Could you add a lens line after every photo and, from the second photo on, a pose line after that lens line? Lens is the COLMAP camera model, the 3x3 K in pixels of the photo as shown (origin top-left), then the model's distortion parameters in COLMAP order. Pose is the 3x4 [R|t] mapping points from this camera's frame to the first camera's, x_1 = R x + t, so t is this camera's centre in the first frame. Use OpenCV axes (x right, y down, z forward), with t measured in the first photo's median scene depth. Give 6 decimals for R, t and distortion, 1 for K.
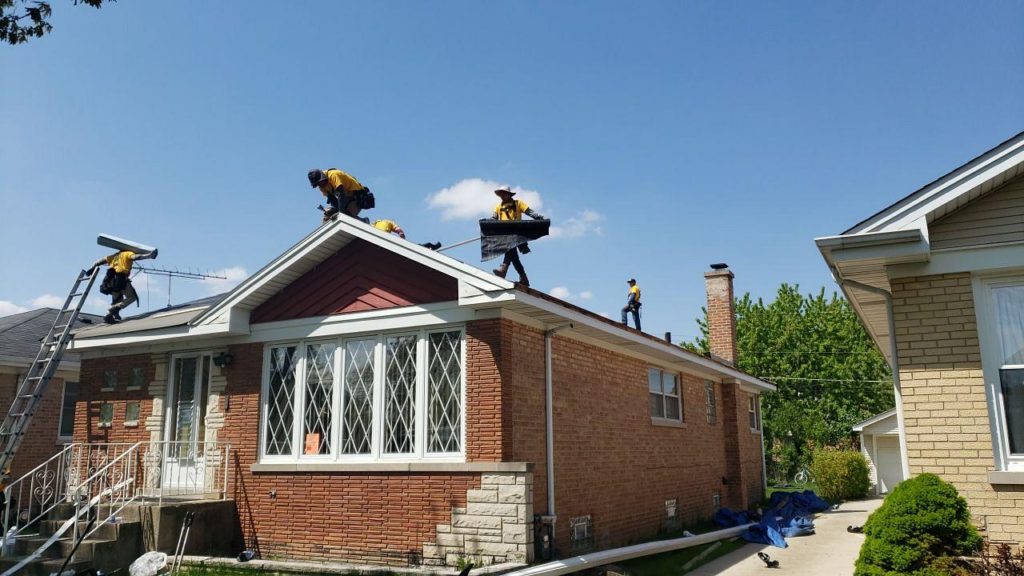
lens RADIAL K [[791.1, 0, 508.1], [0, 791.1, 278.2], [0, 0, 1]] dist [0.048343, -0.016641]
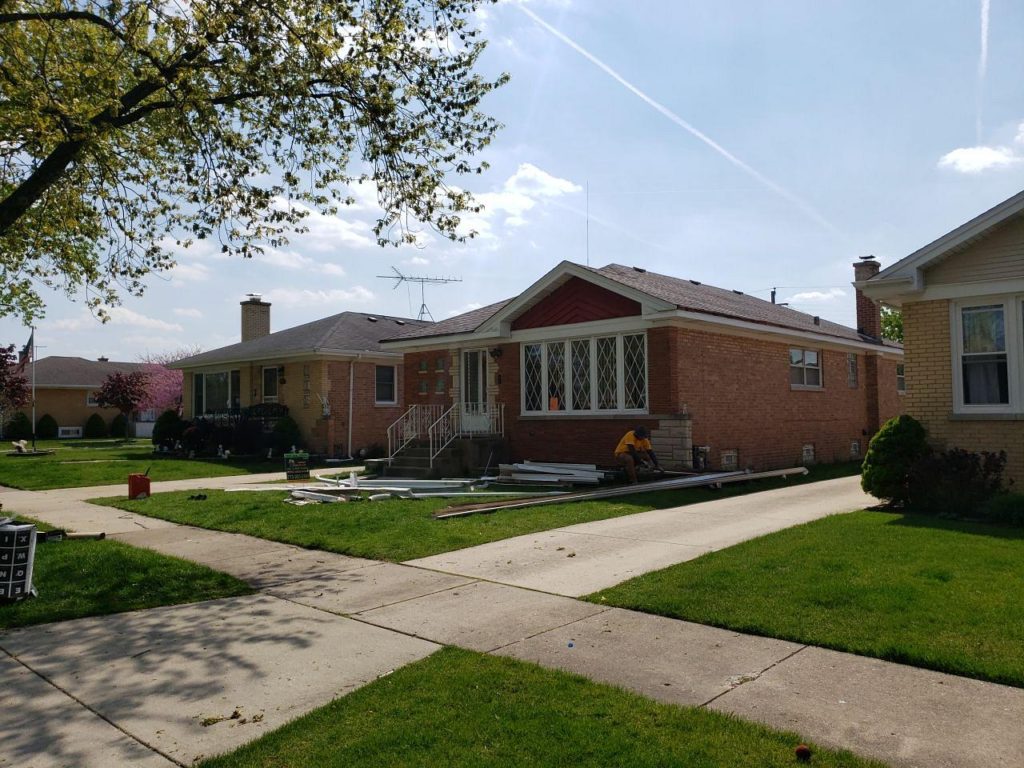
lens RADIAL K [[758.9, 0, 503.0], [0, 758.9, 382.9], [0, 0, 1]] dist [0.012048, -0.002001]
pose [[0.967180, -0.014327, -0.253688, 0.043119], [0.057514, 0.984840, 0.163652, -0.086645], [0.247497, -0.172872, 0.953342, -0.456827]]
